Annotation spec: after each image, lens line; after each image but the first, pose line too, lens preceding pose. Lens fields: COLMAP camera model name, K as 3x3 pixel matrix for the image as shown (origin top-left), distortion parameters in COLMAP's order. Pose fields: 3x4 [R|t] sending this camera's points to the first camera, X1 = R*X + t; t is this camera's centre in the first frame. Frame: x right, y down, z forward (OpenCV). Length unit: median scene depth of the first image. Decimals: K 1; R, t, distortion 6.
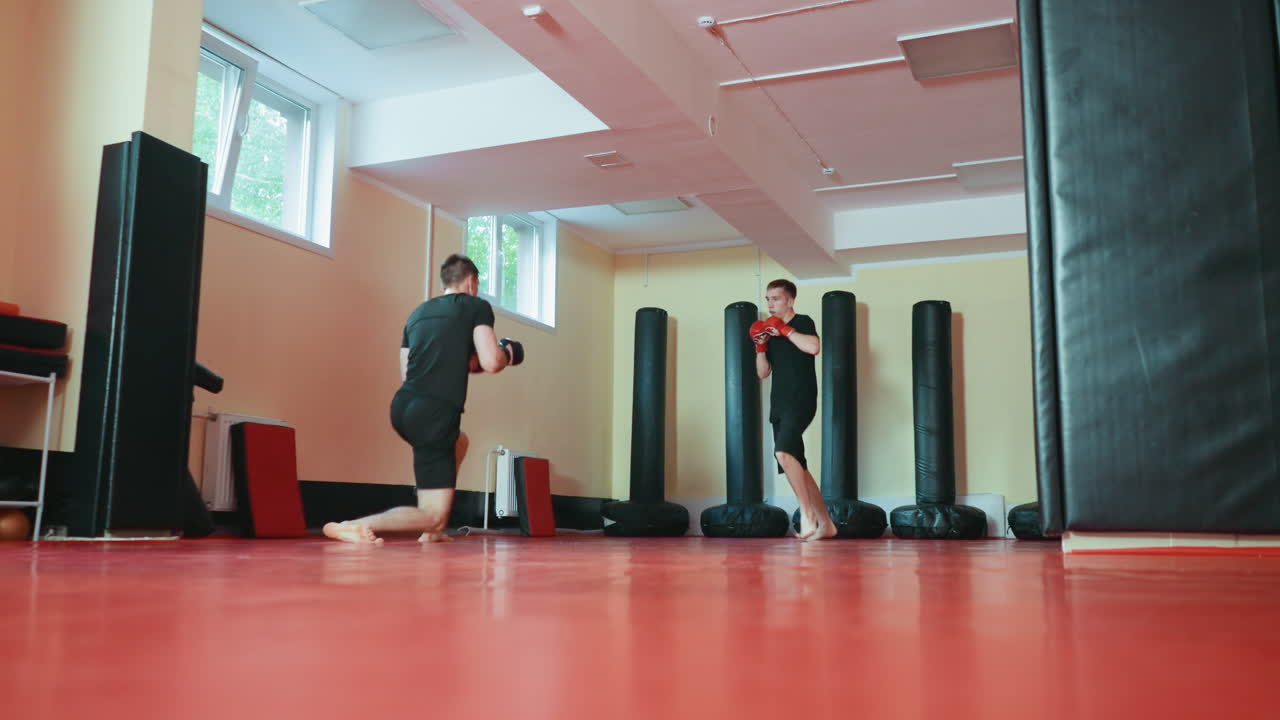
lens RADIAL K [[1095.4, 0, 635.2], [0, 1095.4, 361.0], [0, 0, 1]] dist [-0.010733, 0.002823]
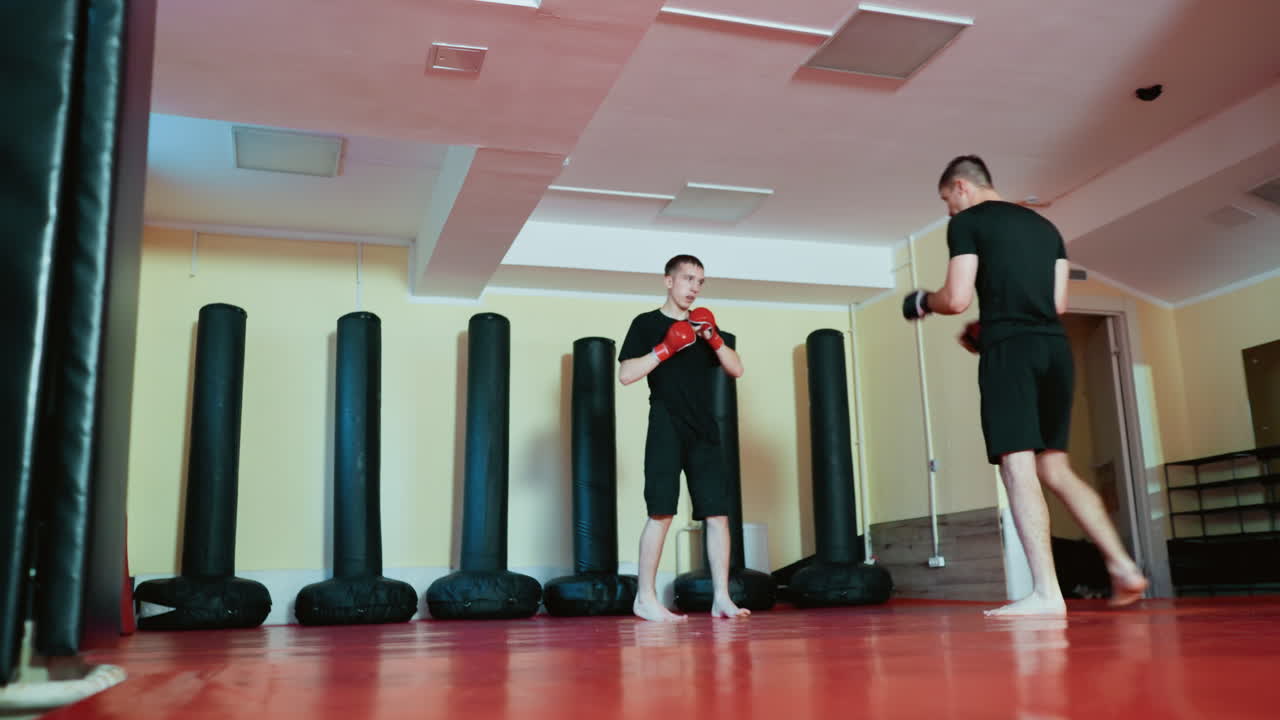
lens RADIAL K [[1115.8, 0, 640.0], [0, 1115.8, 360.0], [0, 0, 1]] dist [-0.008080, 0.004732]
pose [[0.765112, 0.108573, 0.634678, -0.264352], [-0.062126, 0.993530, -0.095068, 0.044569], [-0.640893, 0.033308, 0.766907, 0.300116]]
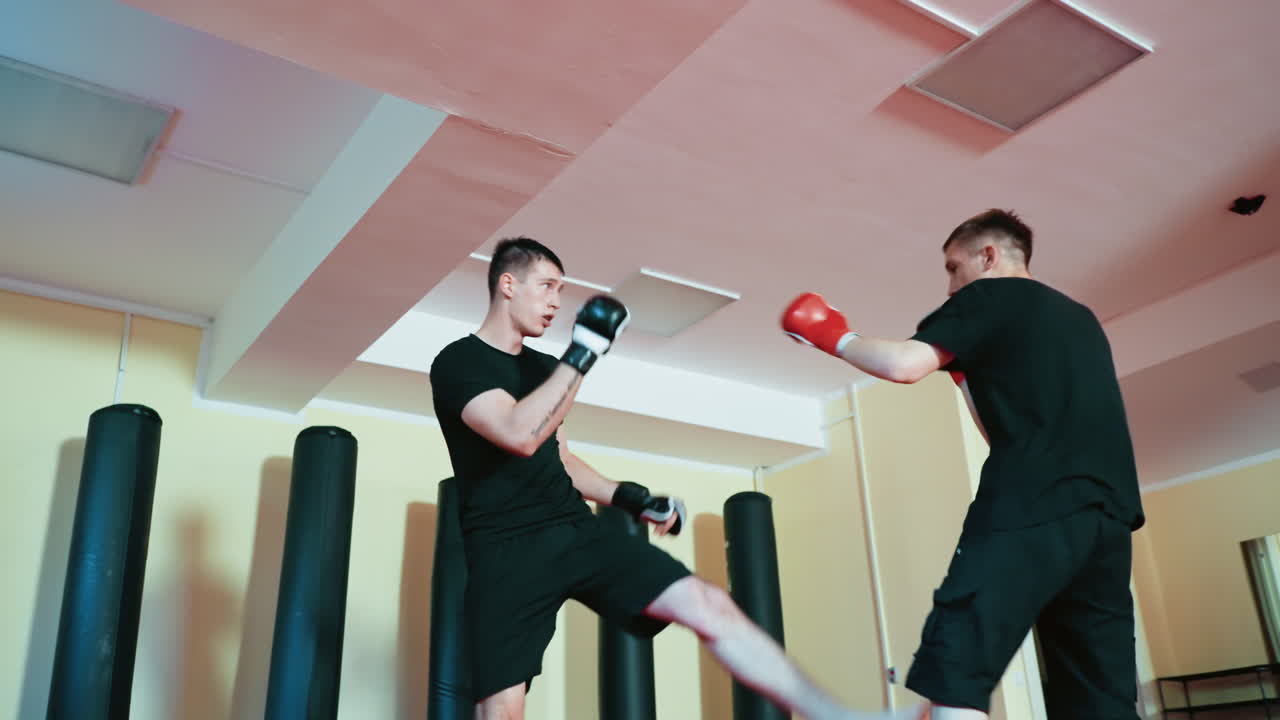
lens RADIAL K [[1115.8, 0, 640.0], [0, 1115.8, 360.0], [0, 0, 1]] dist [-0.008080, 0.004732]
pose [[0.548585, 0.292217, 0.783367, -0.192574], [-0.080627, 0.951058, -0.298308, 0.062190], [-0.832198, 0.100487, 0.545297, 0.570523]]
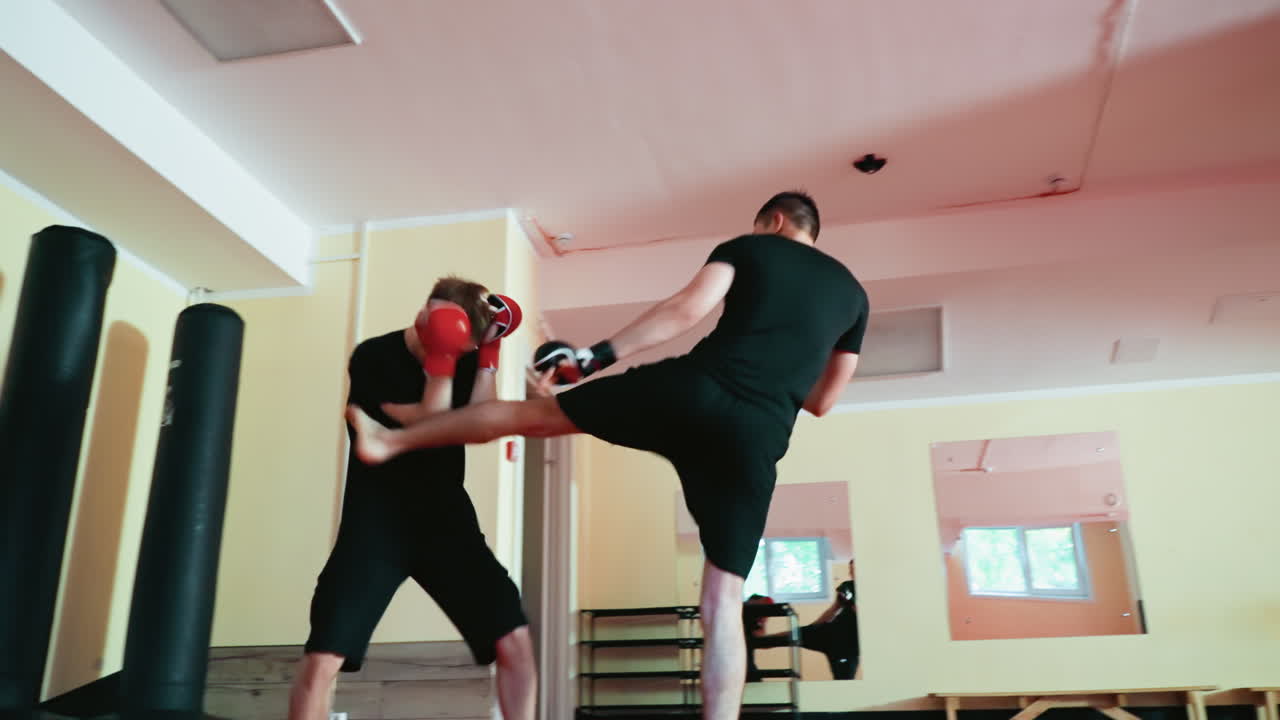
lens RADIAL K [[1115.8, 0, 640.0], [0, 1115.8, 360.0], [0, 0, 1]] dist [-0.008080, 0.004732]
pose [[-0.181069, 0.328597, 0.926951, -0.095853], [-0.134967, 0.925310, -0.354380, 0.113748], [-0.974165, -0.189275, -0.123195, 0.781542]]
